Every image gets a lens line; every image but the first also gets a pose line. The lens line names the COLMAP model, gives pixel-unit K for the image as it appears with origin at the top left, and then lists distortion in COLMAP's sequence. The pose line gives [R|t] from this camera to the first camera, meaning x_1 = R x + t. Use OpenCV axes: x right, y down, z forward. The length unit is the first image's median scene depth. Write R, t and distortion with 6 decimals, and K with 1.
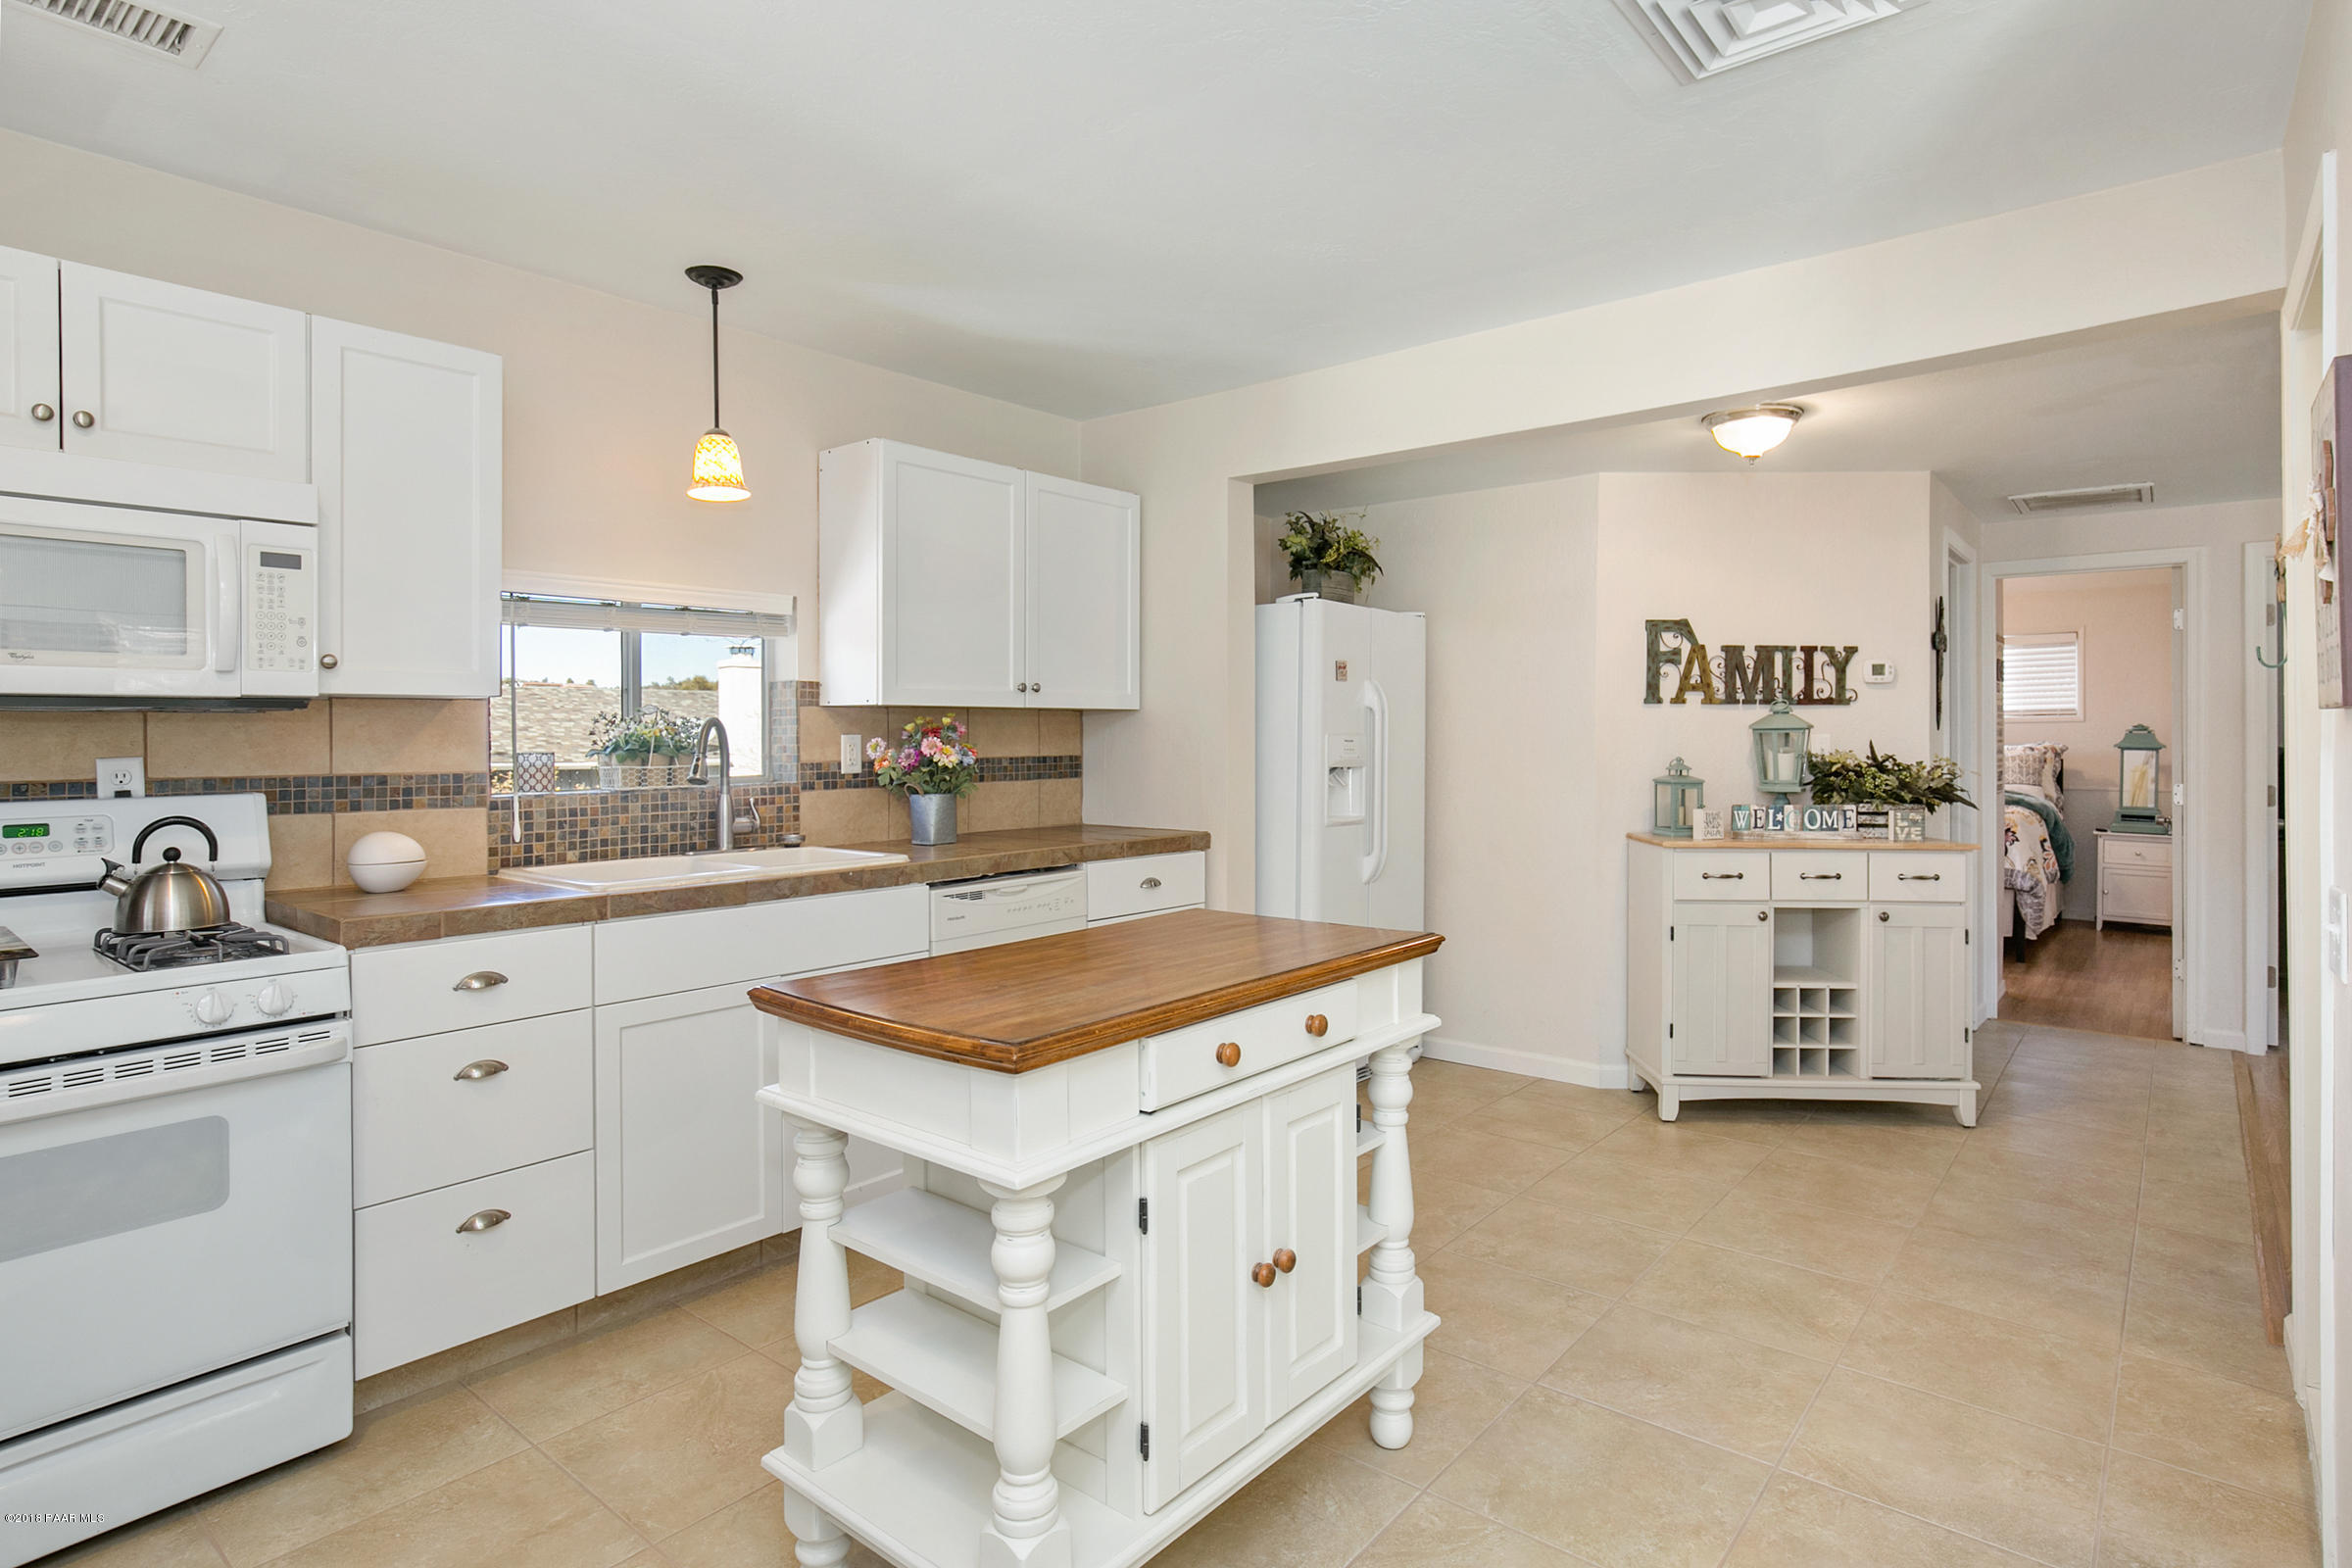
lens RADIAL K [[1210.2, 0, 1228.4], [0, 1210.2, 738.7], [0, 0, 1]] dist [-0.034756, -0.000493]
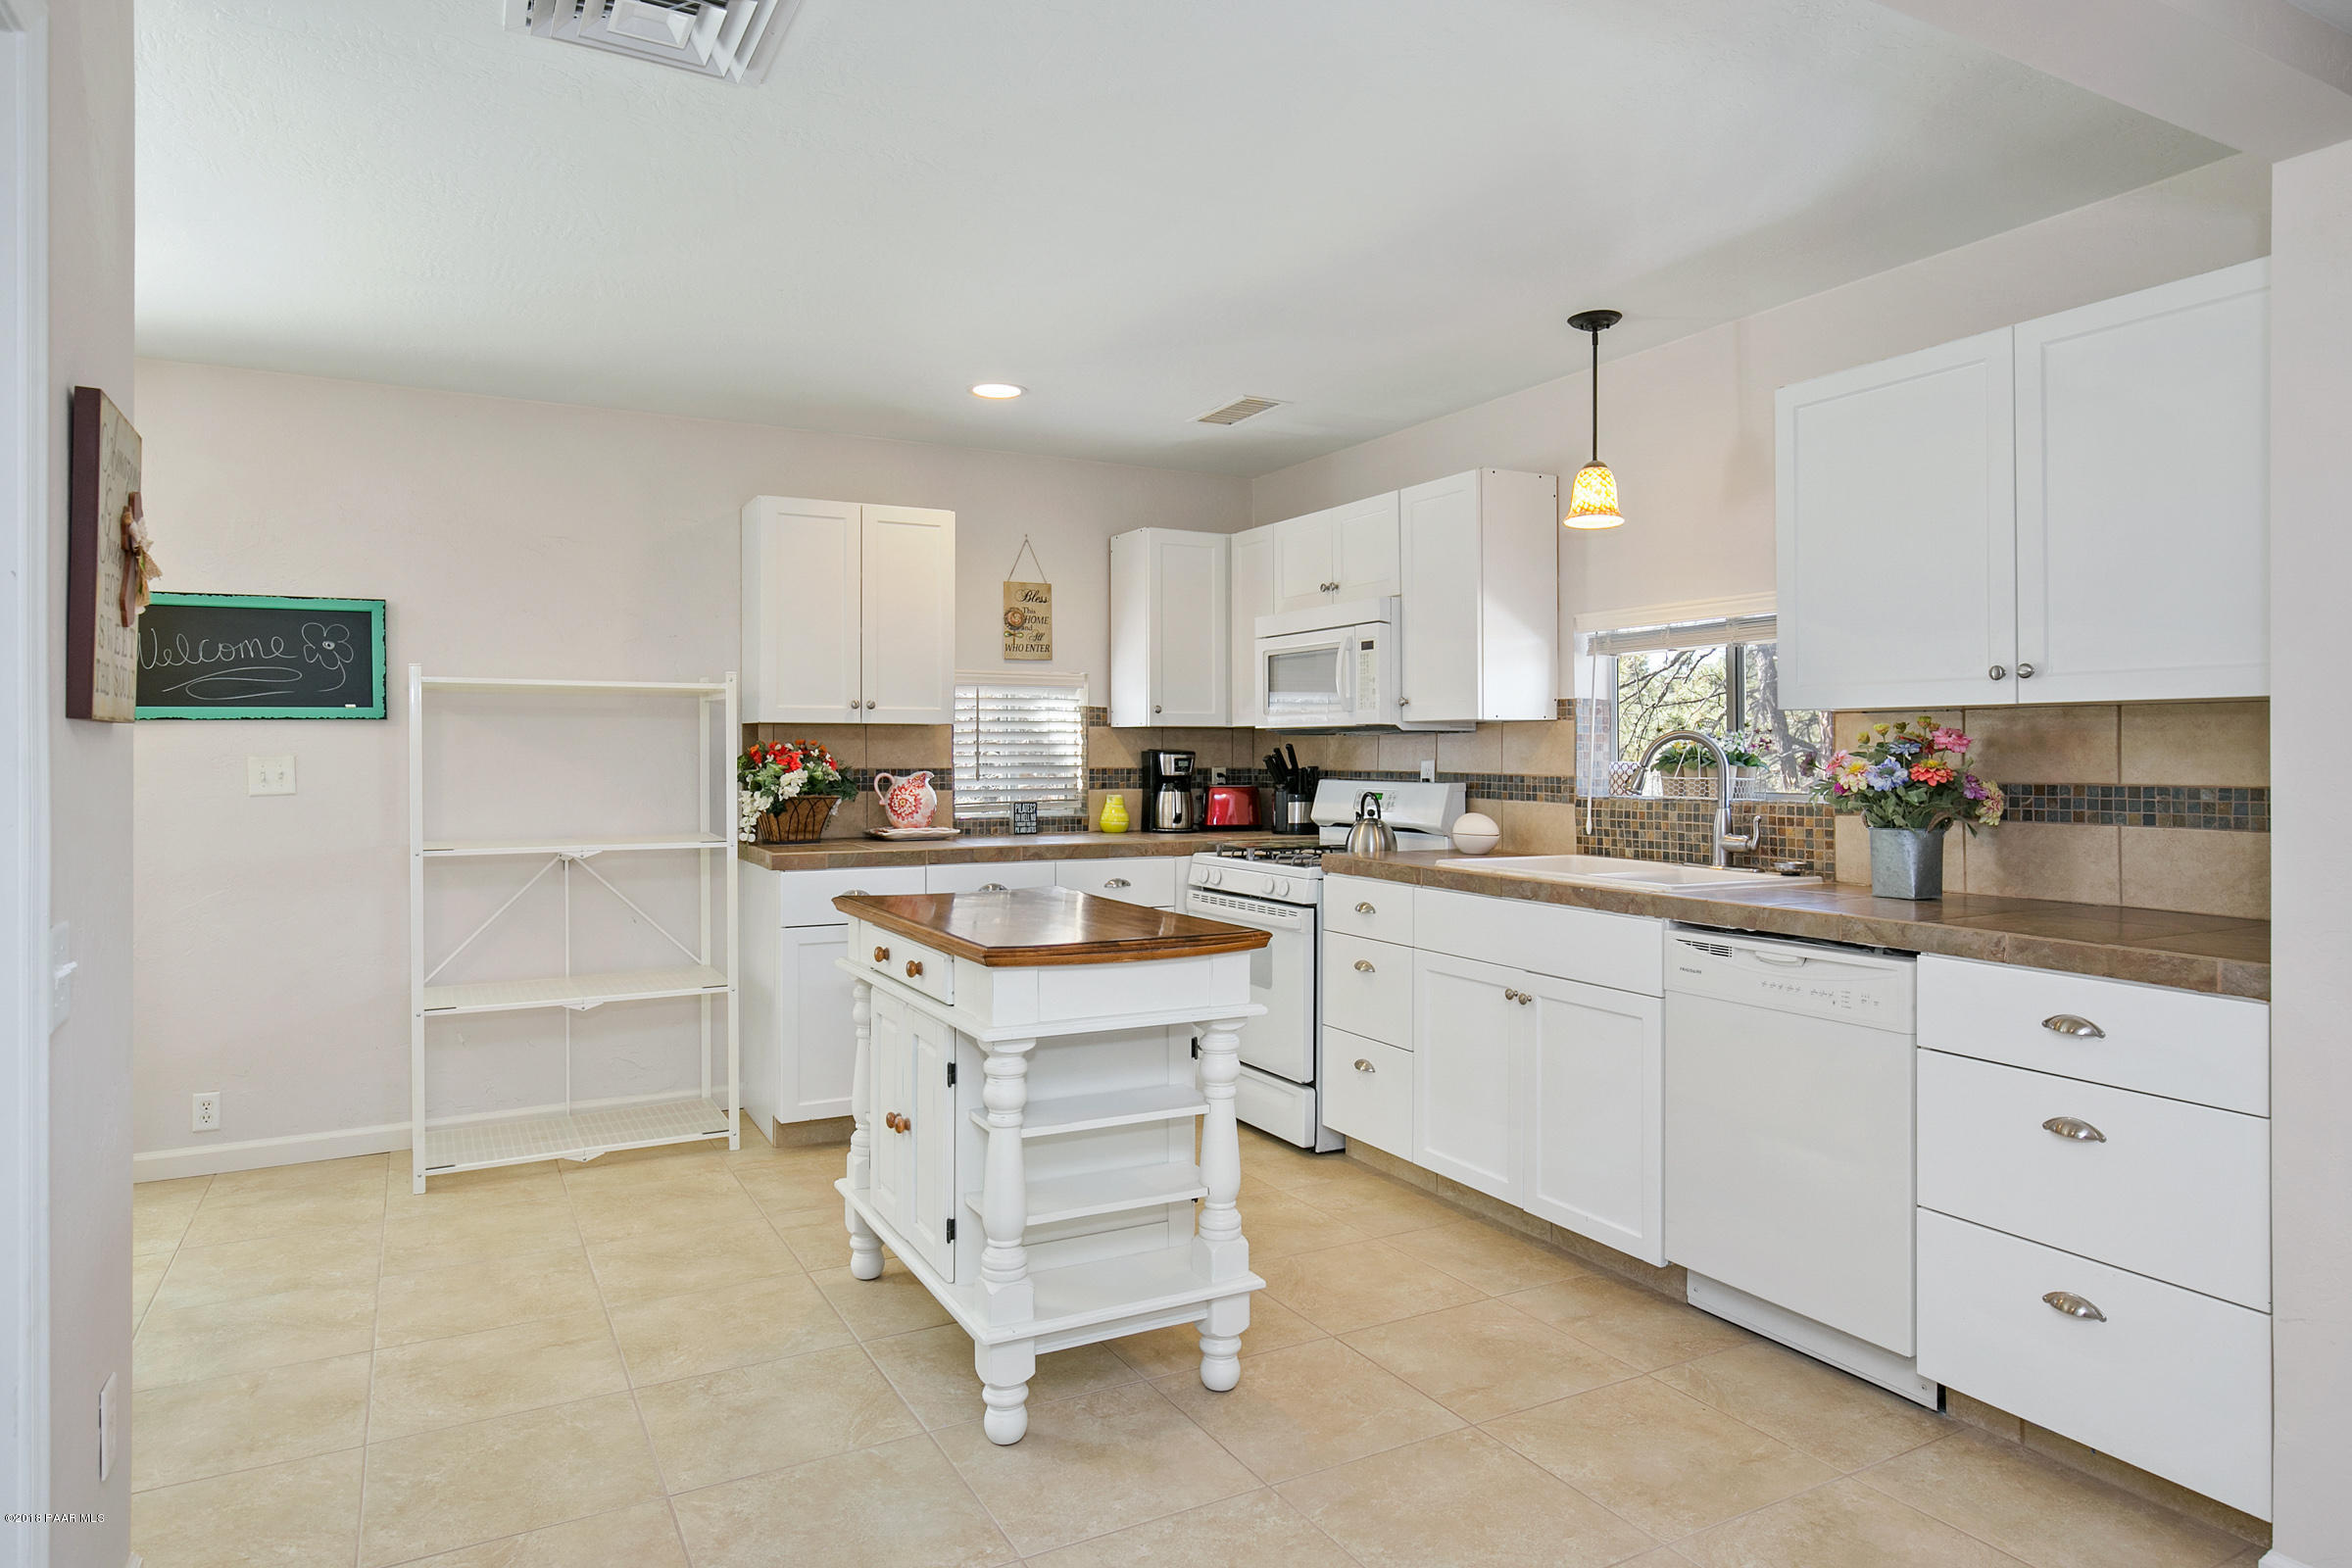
lens RADIAL K [[1409.4, 0, 1249.6], [0, 1409.4, 729.9], [0, 0, 1]] dist [0.002358, 0.000870]
pose [[-0.378042, -0.010688, -0.925727, 0.840957], [-0.002784, 0.999942, -0.010408, -0.004521], [0.925784, -0.001357, -0.378050, 1.174612]]
